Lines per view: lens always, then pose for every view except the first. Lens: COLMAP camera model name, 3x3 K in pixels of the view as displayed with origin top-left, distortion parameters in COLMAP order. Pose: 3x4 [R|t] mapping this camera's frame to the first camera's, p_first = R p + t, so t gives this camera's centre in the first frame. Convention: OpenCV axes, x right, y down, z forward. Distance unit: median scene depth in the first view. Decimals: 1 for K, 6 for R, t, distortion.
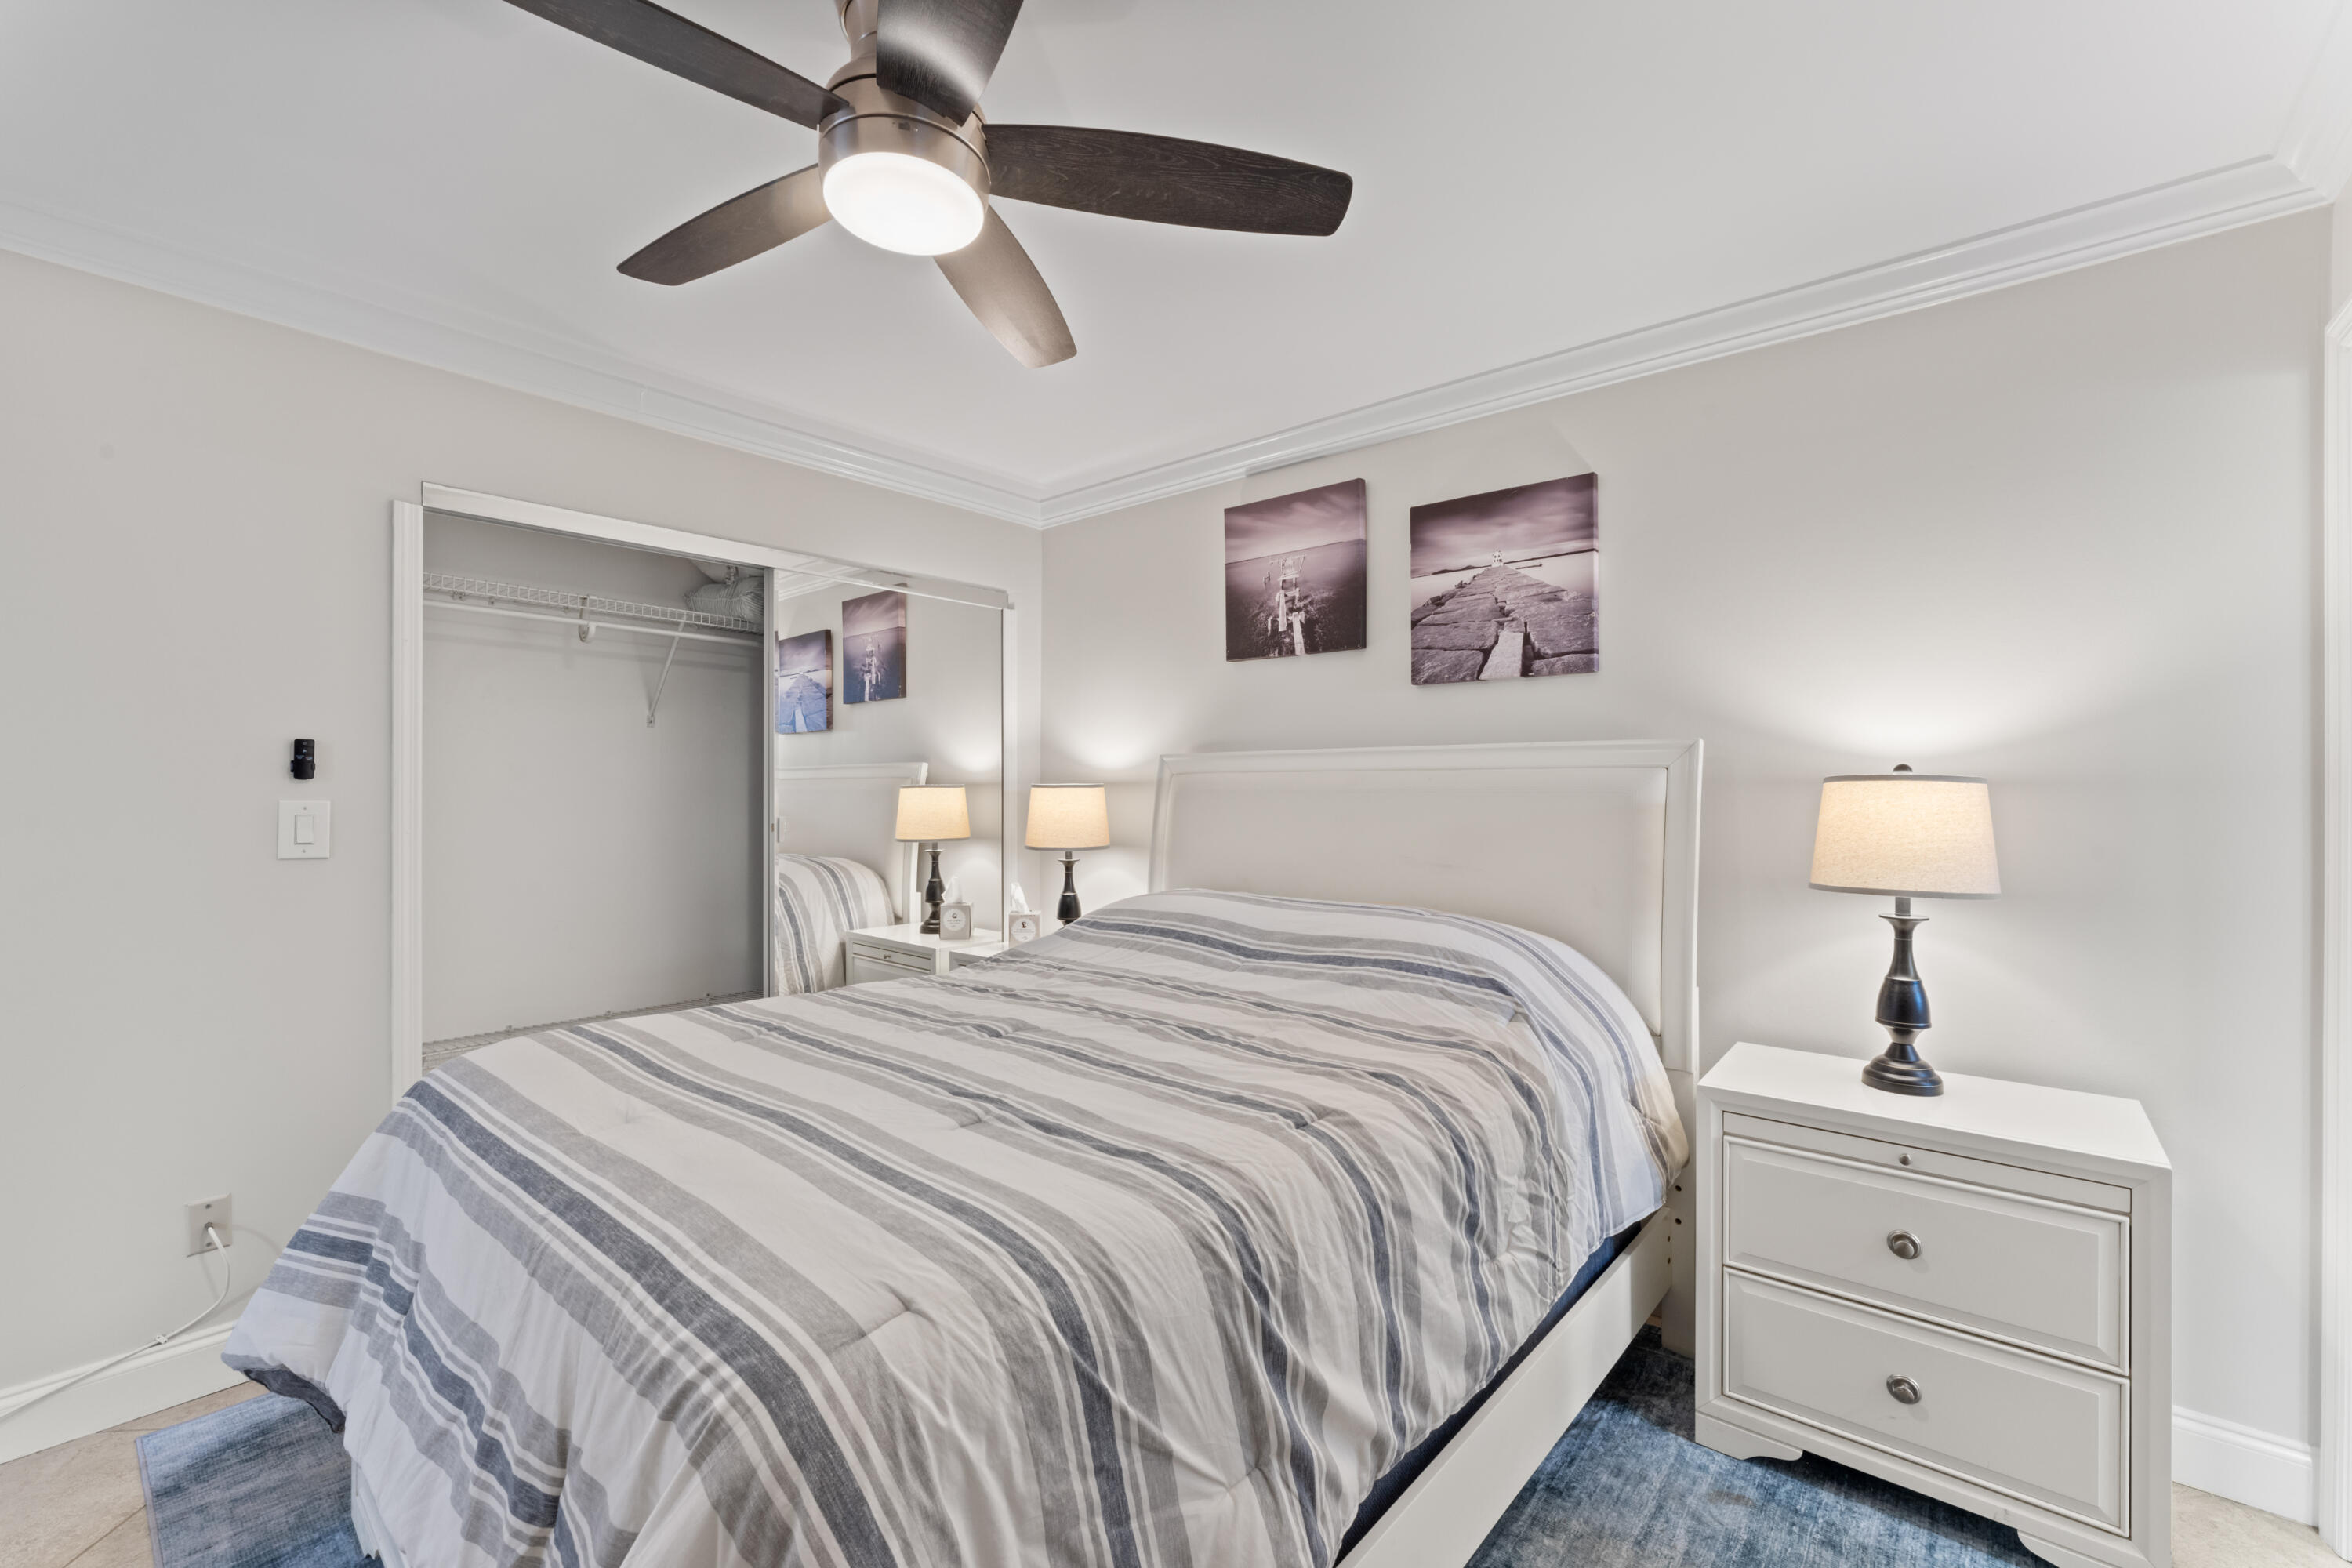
lens RADIAL K [[983.5, 0, 1190.6], [0, 983.5, 789.1], [0, 0, 1]] dist [-0.004335, -0.000185]
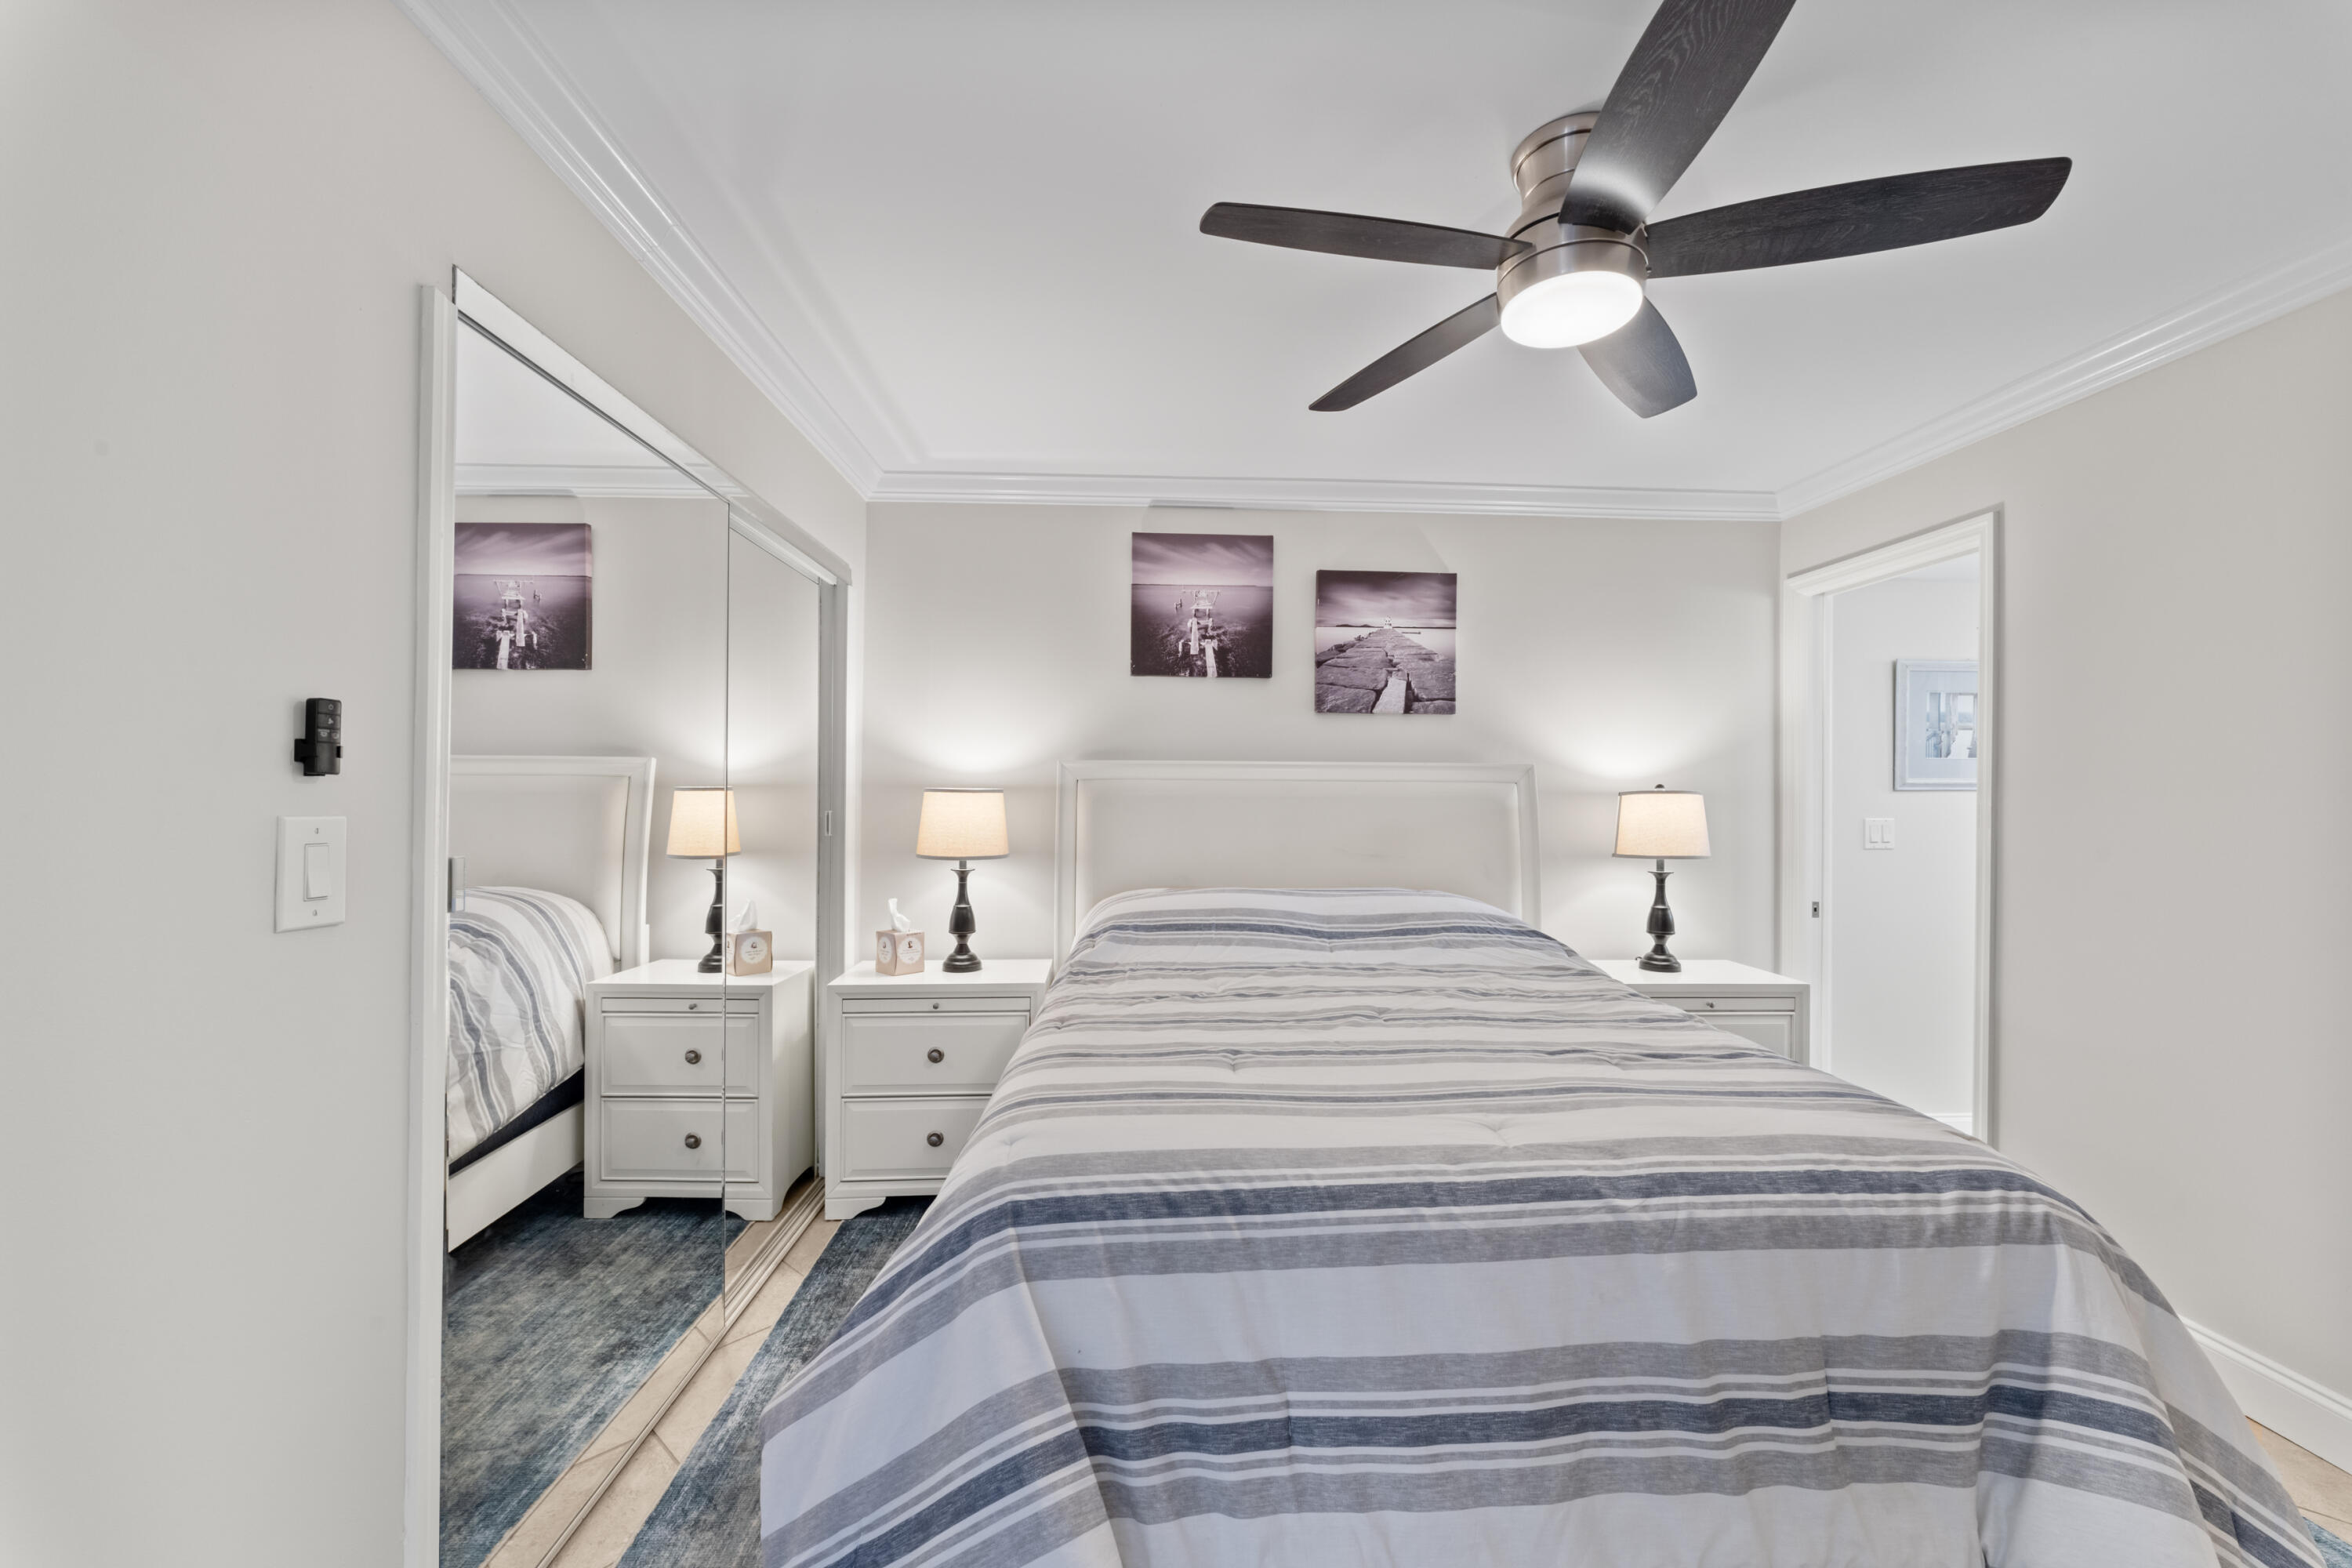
lens RADIAL K [[944.8, 0, 1176.1], [0, 944.8, 793.6], [0, 0, 1]] dist [0.000516, 0.000285]
pose [[0.727510, 0.004374, 0.686083, -0.694967], [-0.007120, 0.999974, 0.001175, -0.003087], [-0.686060, -0.005740, 0.727523, 0.241957]]
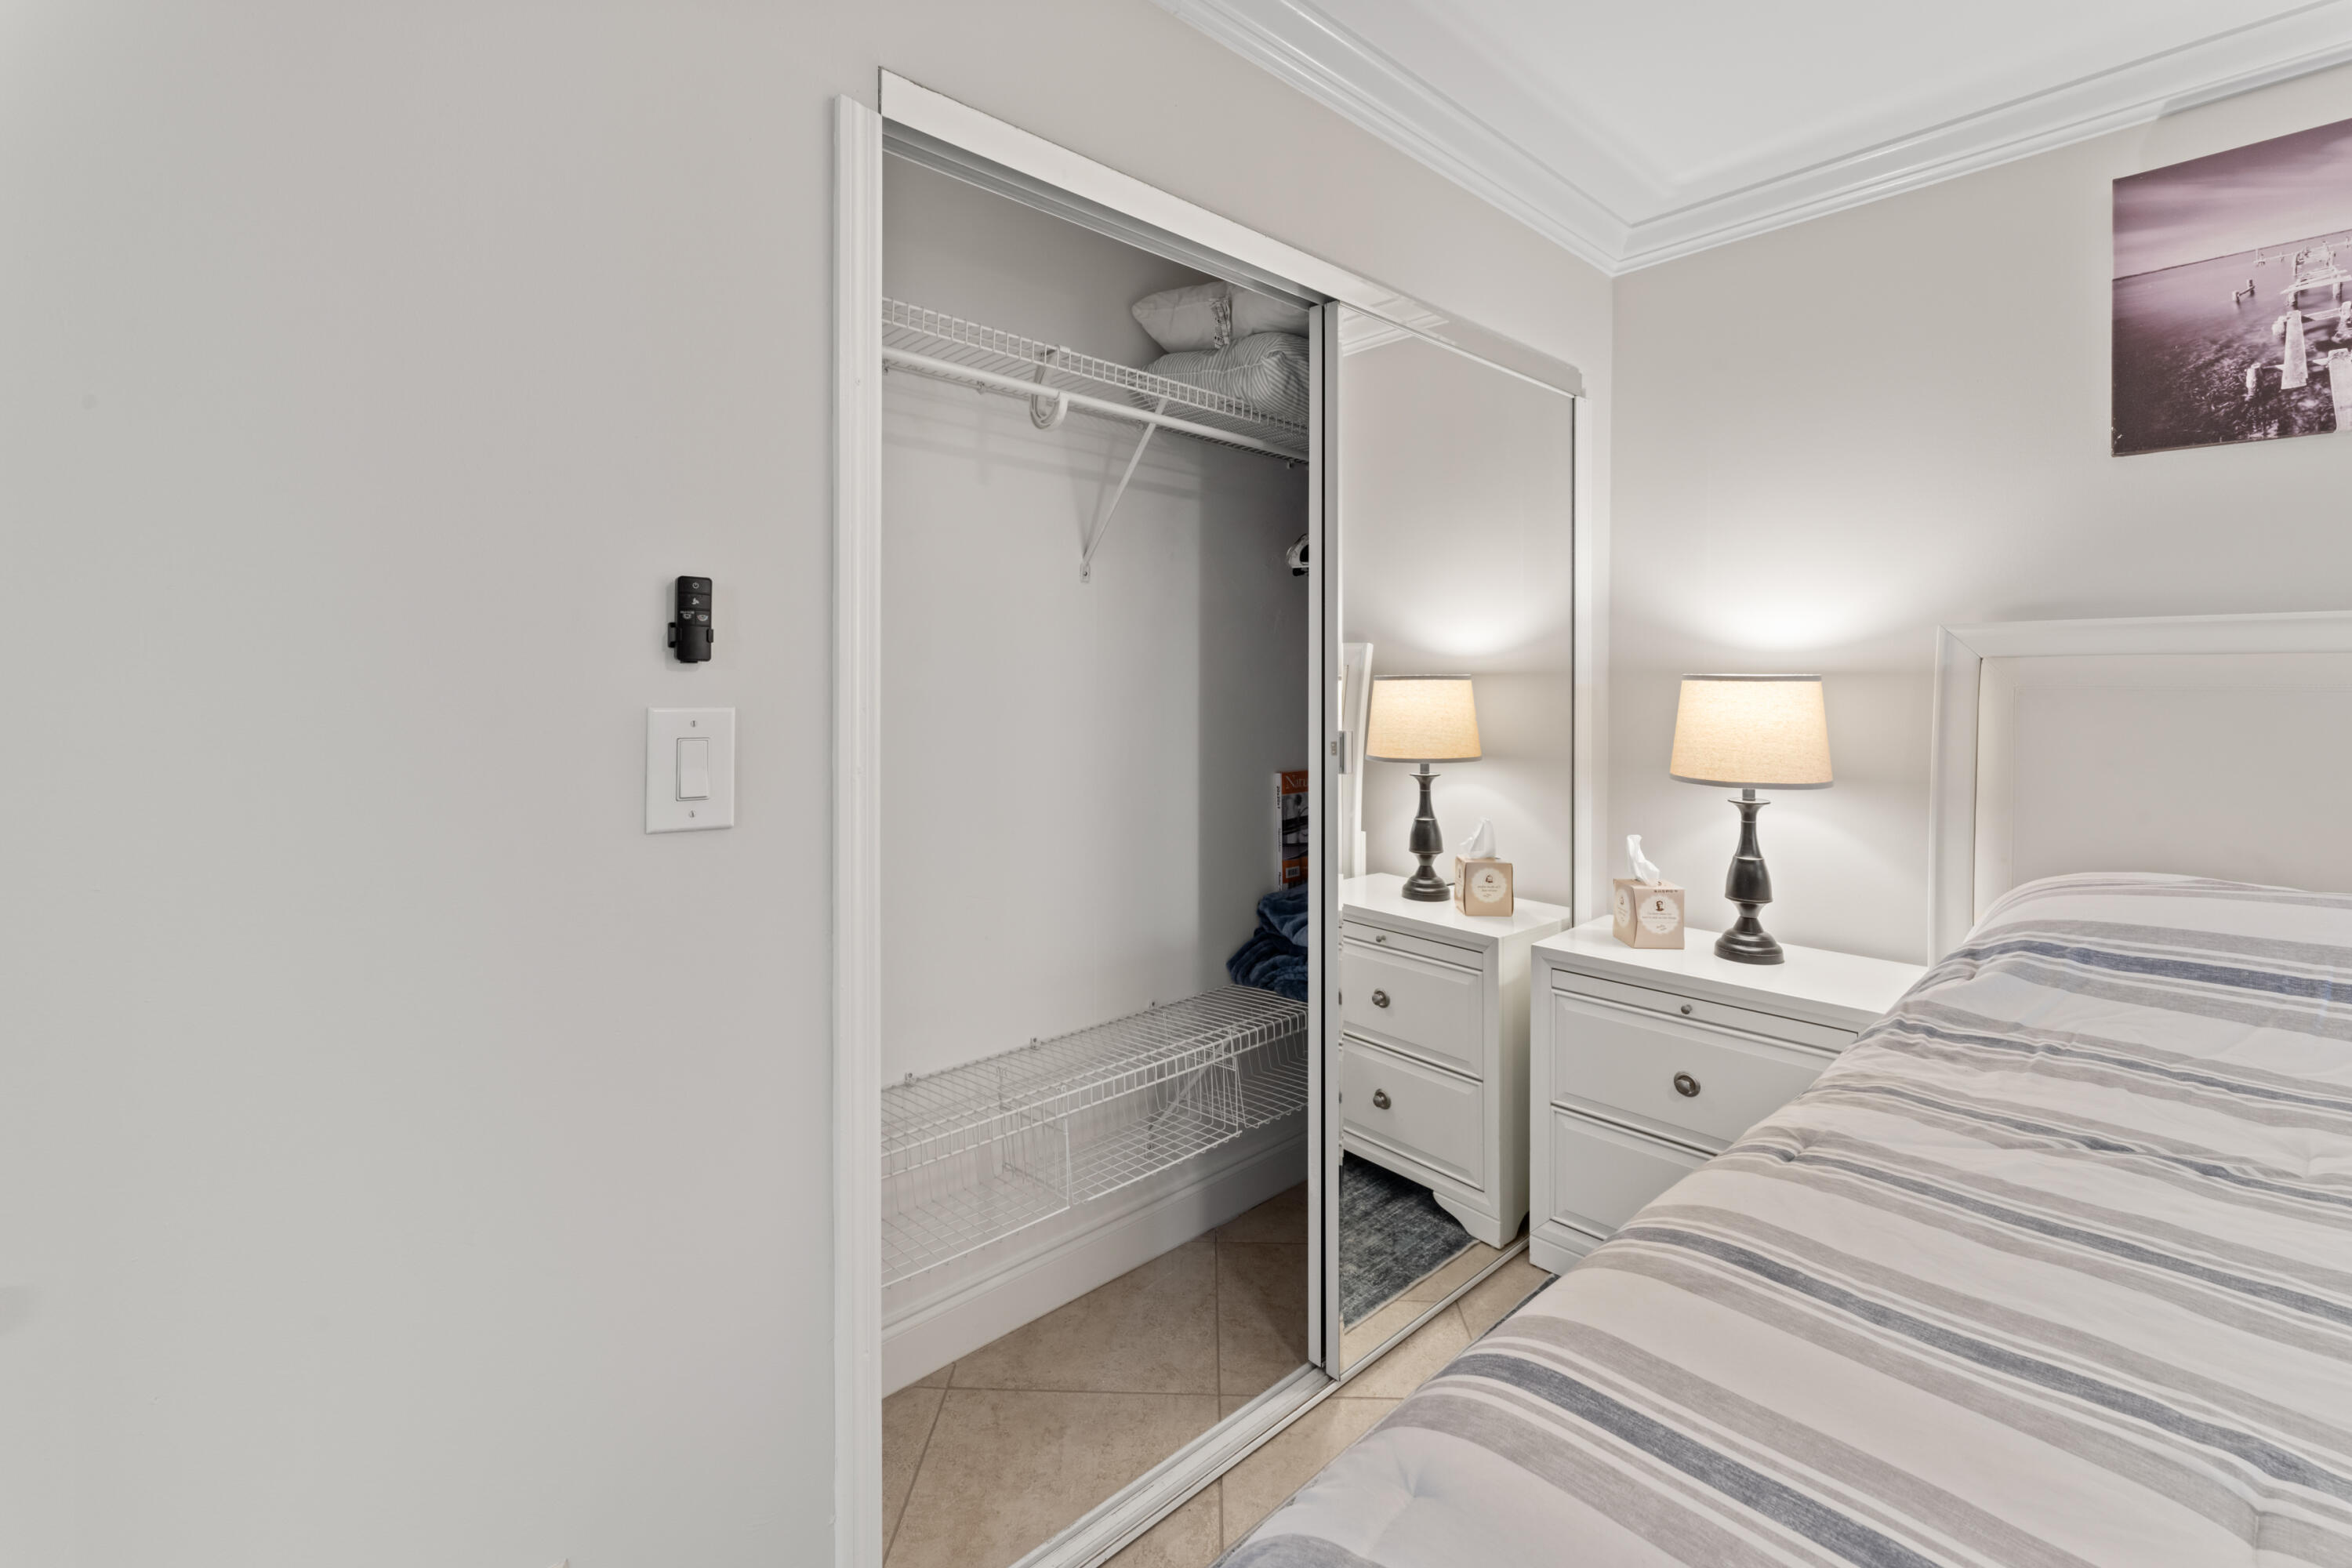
lens RADIAL K [[1003.8, 0, 1175.7], [0, 1003.8, 685.9], [0, 0, 1]] dist [-0.004489, -0.000155]
pose [[0.993307, 0.003054, -0.115465, -0.467903], [-0.002309, 0.999976, 0.006586, -0.001786], [0.115482, -0.006275, 0.993290, 0.414412]]
